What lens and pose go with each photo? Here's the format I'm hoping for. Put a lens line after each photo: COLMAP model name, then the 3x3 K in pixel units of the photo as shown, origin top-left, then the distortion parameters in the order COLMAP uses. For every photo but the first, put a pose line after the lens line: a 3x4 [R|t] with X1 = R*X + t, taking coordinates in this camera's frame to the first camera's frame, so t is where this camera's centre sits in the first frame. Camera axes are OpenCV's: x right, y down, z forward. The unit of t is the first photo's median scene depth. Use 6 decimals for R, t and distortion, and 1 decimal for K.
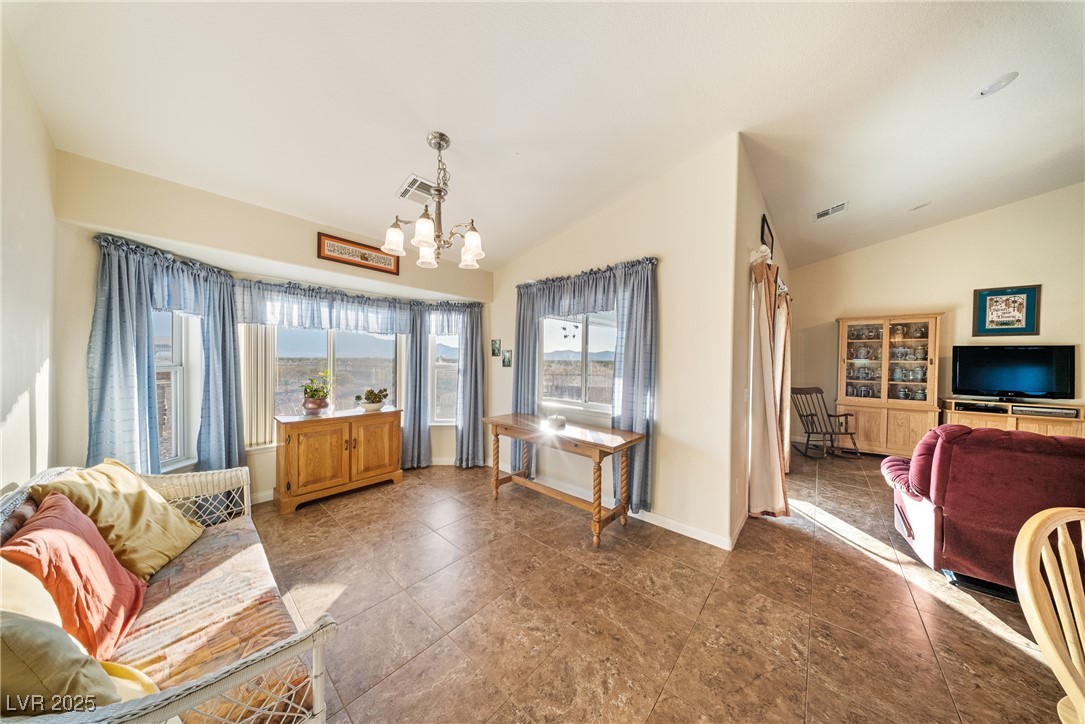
lens RADIAL K [[324.6, 0, 543.1], [0, 324.6, 363.8], [0, 0, 1]] dist [-0.001014, -0.000056]
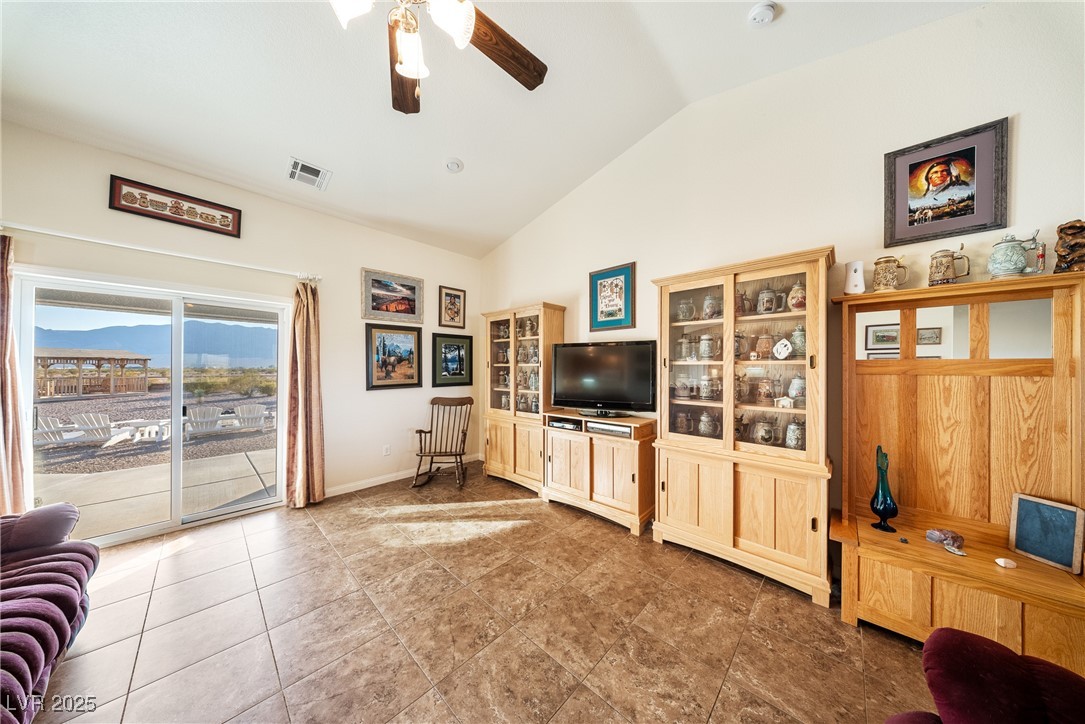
lens RADIAL K [[324.6, 0, 536.2], [0, 324.6, 365.3], [0, 0, 1]] dist [-0.001014, -0.000056]
pose [[0.999186, -0.007966, -0.039535, 1.275900], [0.007007, 0.999679, -0.024331, 0.015332], [0.039716, 0.024034, 0.998922, 0.222005]]
